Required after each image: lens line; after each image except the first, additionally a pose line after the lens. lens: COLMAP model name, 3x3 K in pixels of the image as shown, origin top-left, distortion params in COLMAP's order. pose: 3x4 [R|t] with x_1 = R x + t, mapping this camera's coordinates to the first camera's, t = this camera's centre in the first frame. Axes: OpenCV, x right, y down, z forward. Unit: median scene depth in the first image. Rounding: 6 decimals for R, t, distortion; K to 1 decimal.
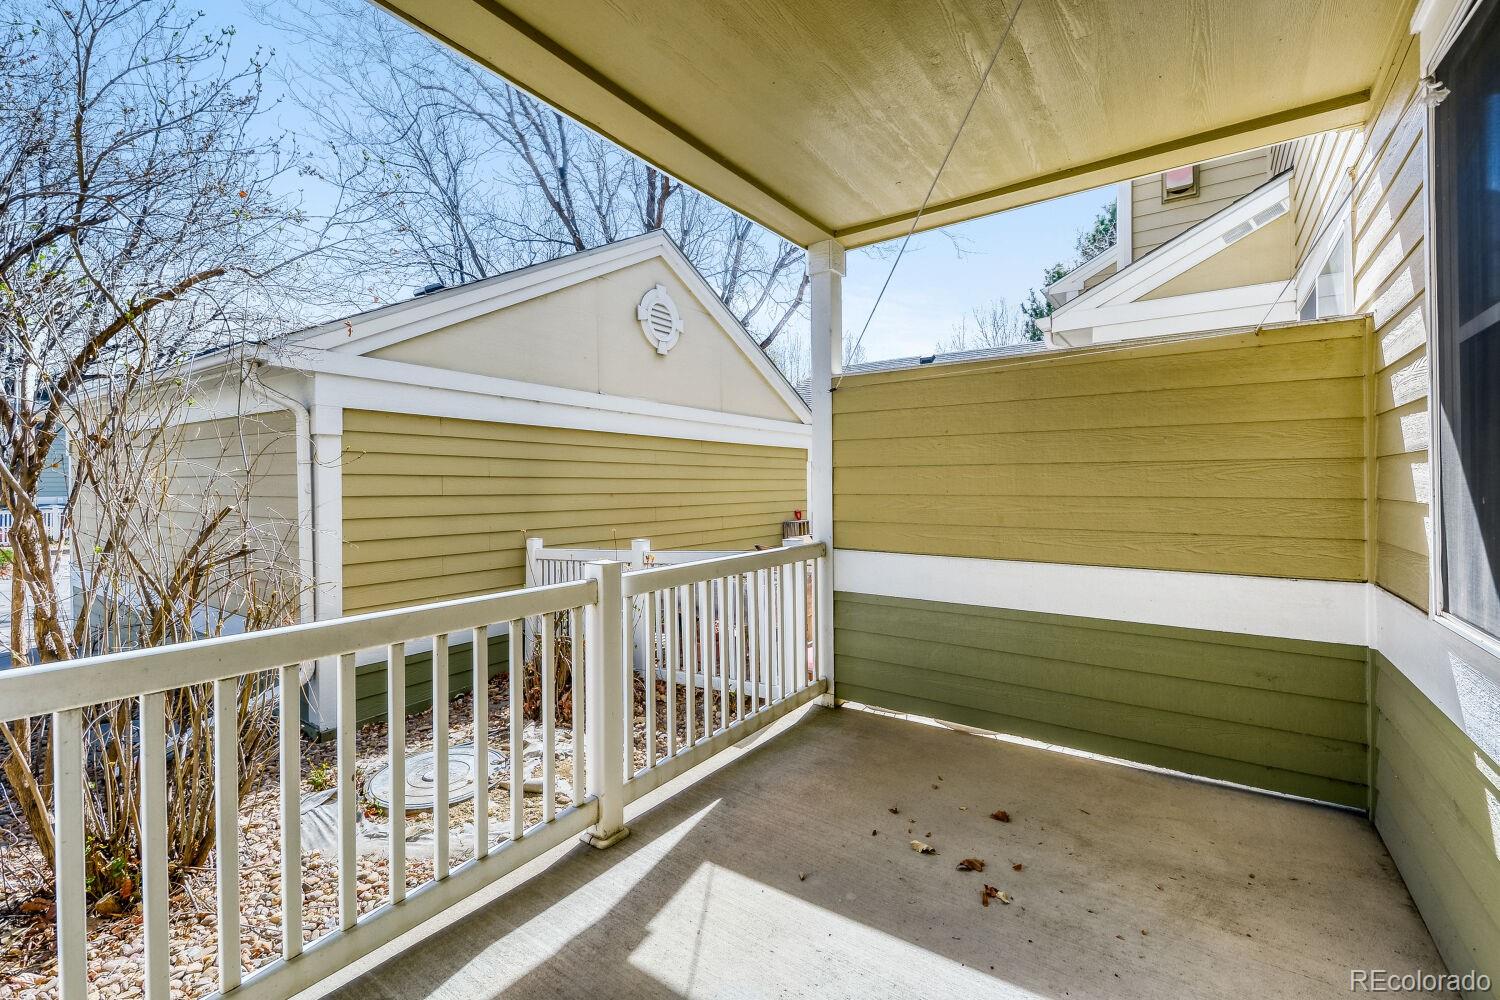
lens RADIAL K [[652.4, 0, 741.4], [0, 652.4, 486.5], [0, 0, 1]] dist [0.002674, -0.006125]
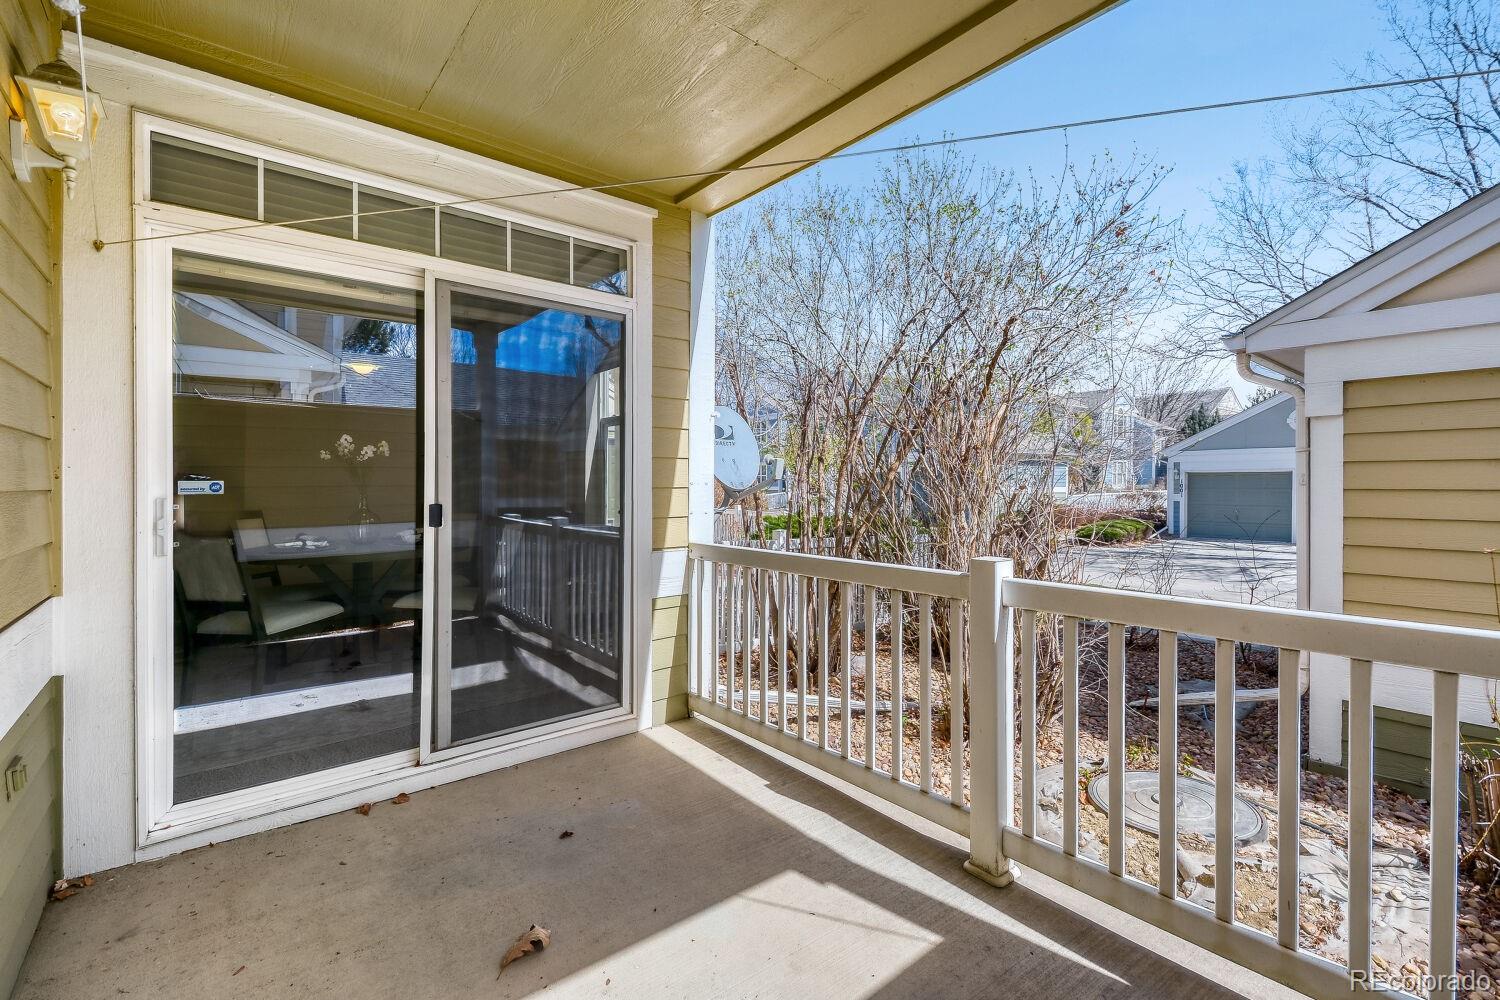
lens RADIAL K [[652.4, 0, 741.4], [0, 652.4, 486.5], [0, 0, 1]] dist [0.002674, -0.006125]
pose [[-0.294929, 0.010741, -0.955459, 0.705739], [0.003166, 0.999942, 0.010264, 0.002989], [0.955514, 0.000002, -0.294946, 0.898045]]
